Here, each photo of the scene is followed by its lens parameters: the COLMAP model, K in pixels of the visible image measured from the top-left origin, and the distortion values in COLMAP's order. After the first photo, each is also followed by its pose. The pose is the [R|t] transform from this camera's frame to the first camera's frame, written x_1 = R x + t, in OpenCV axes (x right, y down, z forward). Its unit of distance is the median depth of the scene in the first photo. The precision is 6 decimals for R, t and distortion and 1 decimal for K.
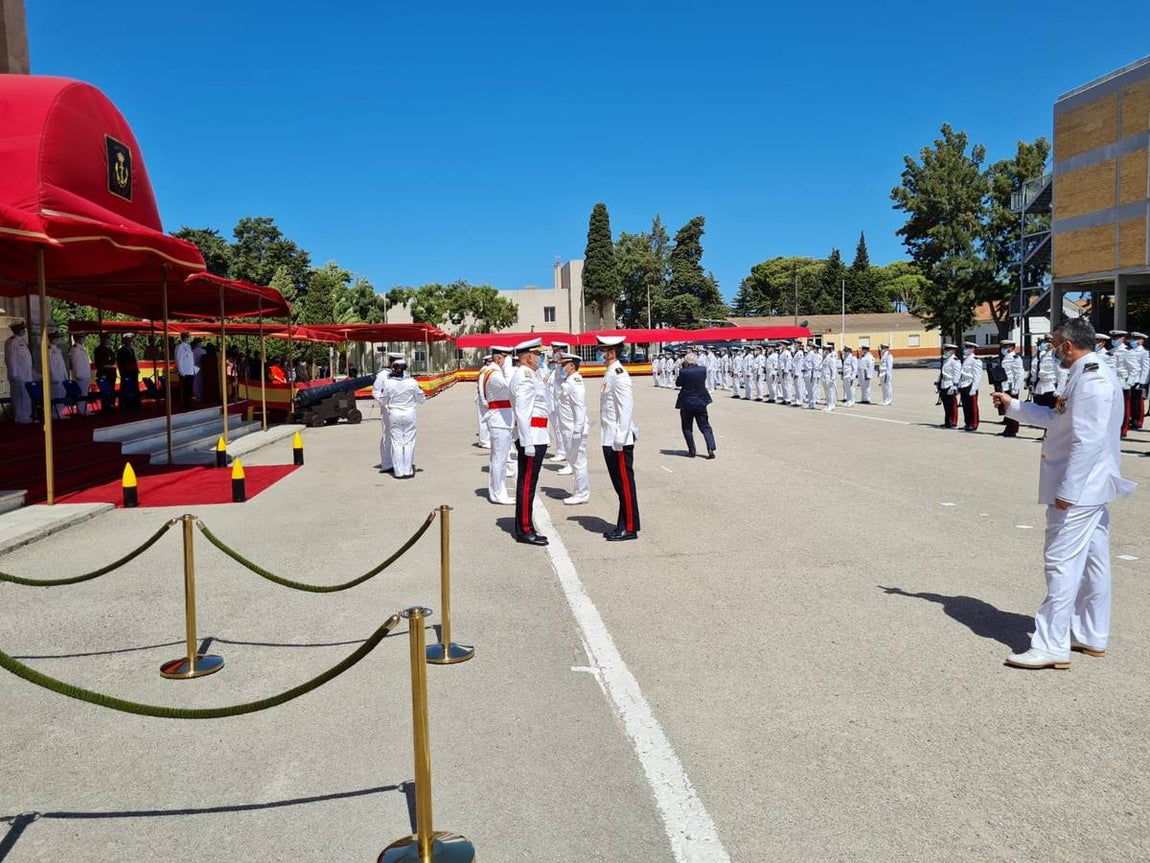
lens RADIAL K [[849.0, 0, 569.4], [0, 849.0, 425.3], [0, 0, 1]] dist [0.039210, -0.035966]
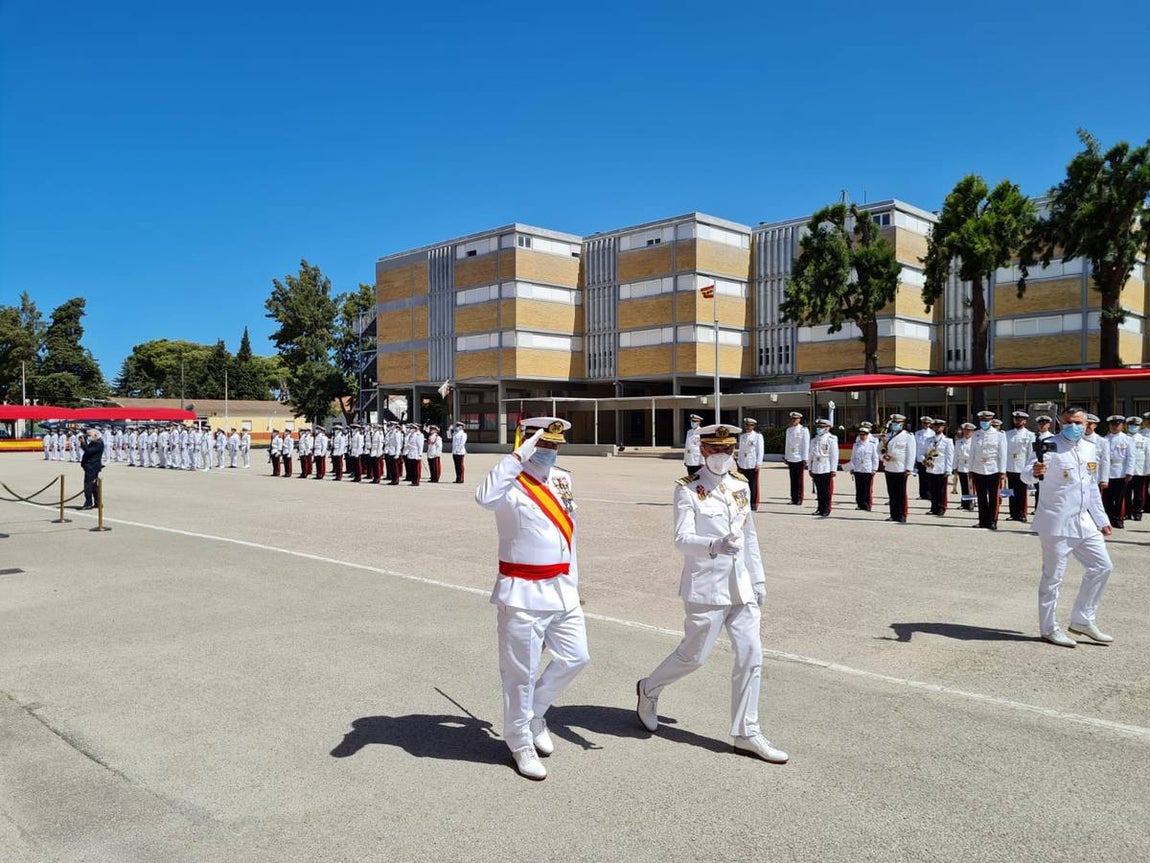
lens RADIAL K [[849.0, 0, 585.1], [0, 849.0, 442.1], [0, 0, 1]] dist [0.041906, -0.039601]
pose [[0.765026, 0.016549, 0.643787, -0.059977], [0.033542, 0.997289, -0.065494, 0.020853], [-0.643126, 0.071698, 0.762397, -0.226151]]
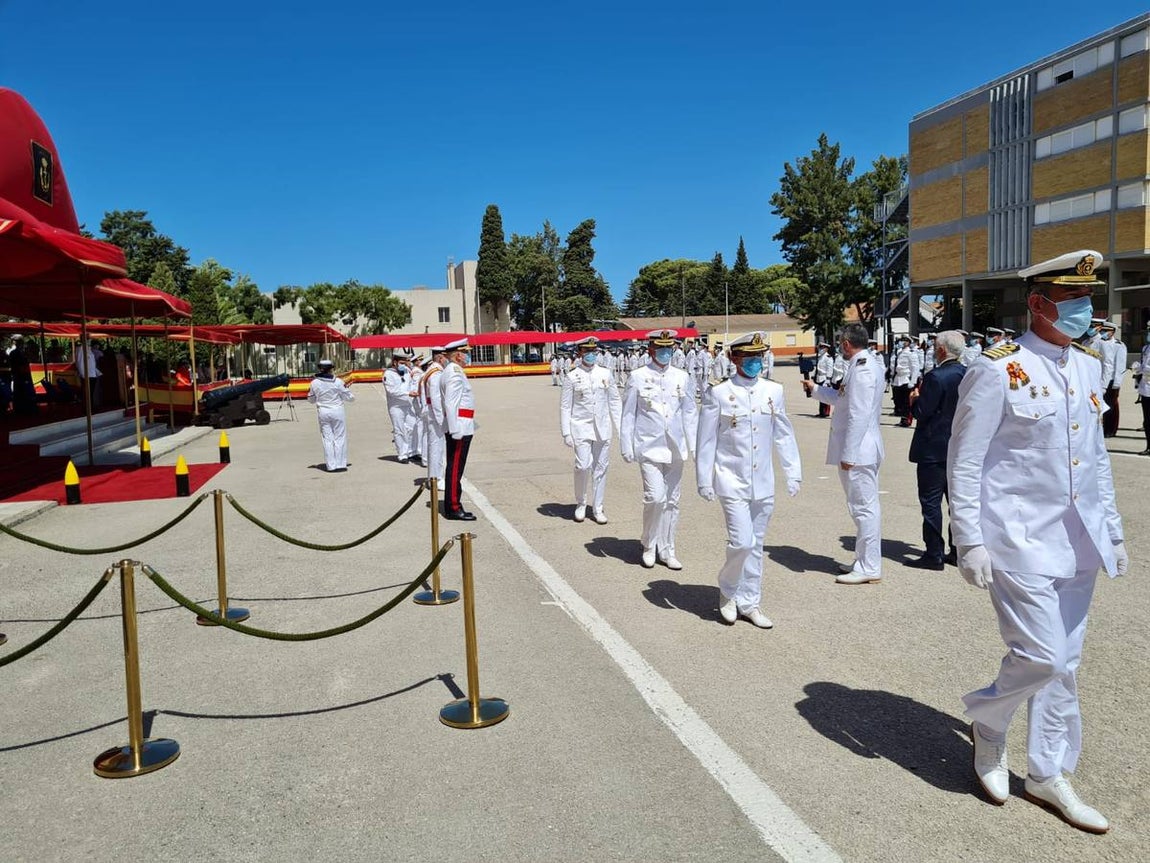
lens RADIAL K [[849.7, 0, 583.6], [0, 849.7, 429.5], [0, 0, 1]] dist [0.041394, -0.037589]
pose [[0.989534, -0.019063, 0.143037, -0.009445], [0.018386, 0.999813, 0.006055, 0.001978], [-0.143126, -0.003362, 0.989699, -0.021563]]
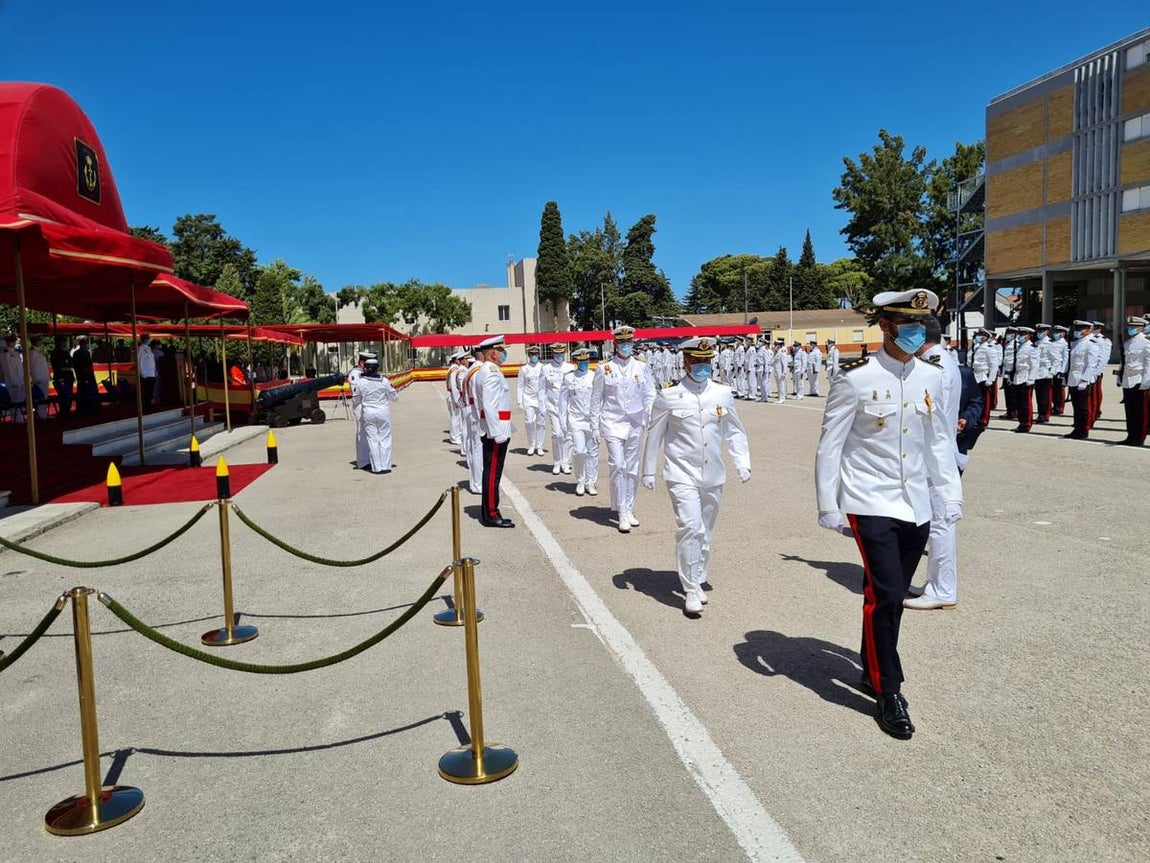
lens RADIAL K [[849.0, 0, 585.1], [0, 849.0, 442.1], [0, 0, 1]] dist [0.041906, -0.039601]
pose [[0.997178, -0.018907, 0.072656, -0.004939], [0.017329, 0.999602, 0.022279, 0.001227], [-0.073048, -0.020957, 0.997108, -0.011602]]
